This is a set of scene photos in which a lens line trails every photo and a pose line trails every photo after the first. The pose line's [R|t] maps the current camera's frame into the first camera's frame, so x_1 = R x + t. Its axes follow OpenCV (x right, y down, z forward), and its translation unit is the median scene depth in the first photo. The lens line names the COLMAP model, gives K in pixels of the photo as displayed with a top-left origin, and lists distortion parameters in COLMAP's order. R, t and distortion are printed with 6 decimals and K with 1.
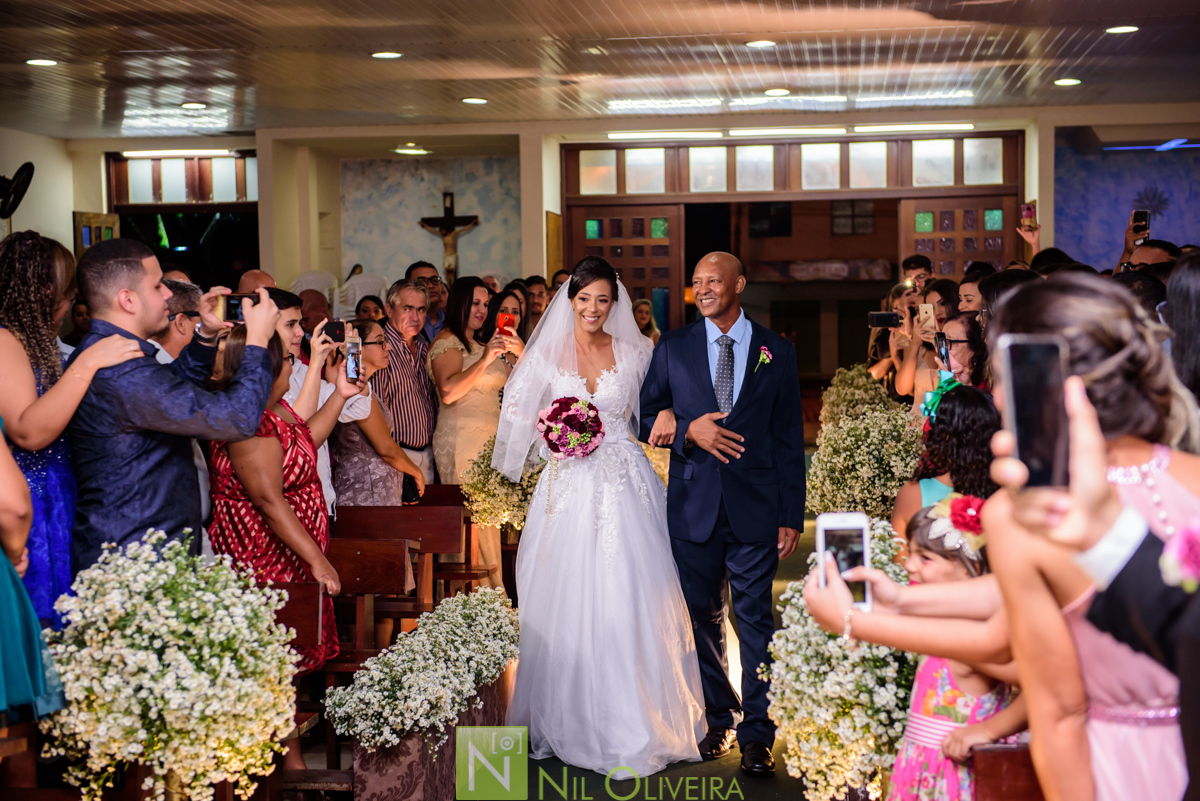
lens RADIAL K [[2048.7, 0, 601.5], [0, 2048.7, 398.5], [0, 0, 1]] dist [0.167085, 0.000000]
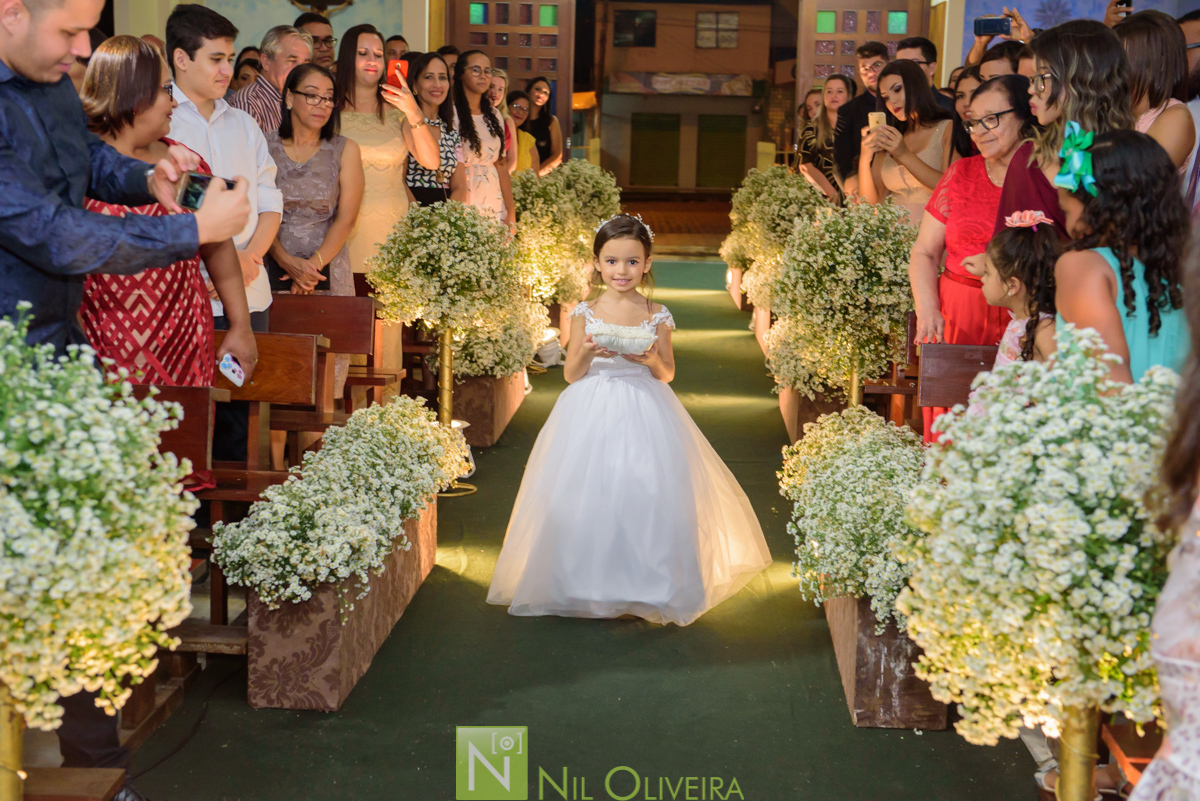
lens RADIAL K [[1919.7, 0, 600.5], [0, 1919.7, 404.4], [0, 0, 1]] dist [0.138956, 0.000000]
pose [[0.995802, 0.030201, 0.086412, -0.054751], [-0.038570, 0.994549, 0.096876, 0.021678], [-0.083015, -0.099802, 0.991538, 0.285551]]
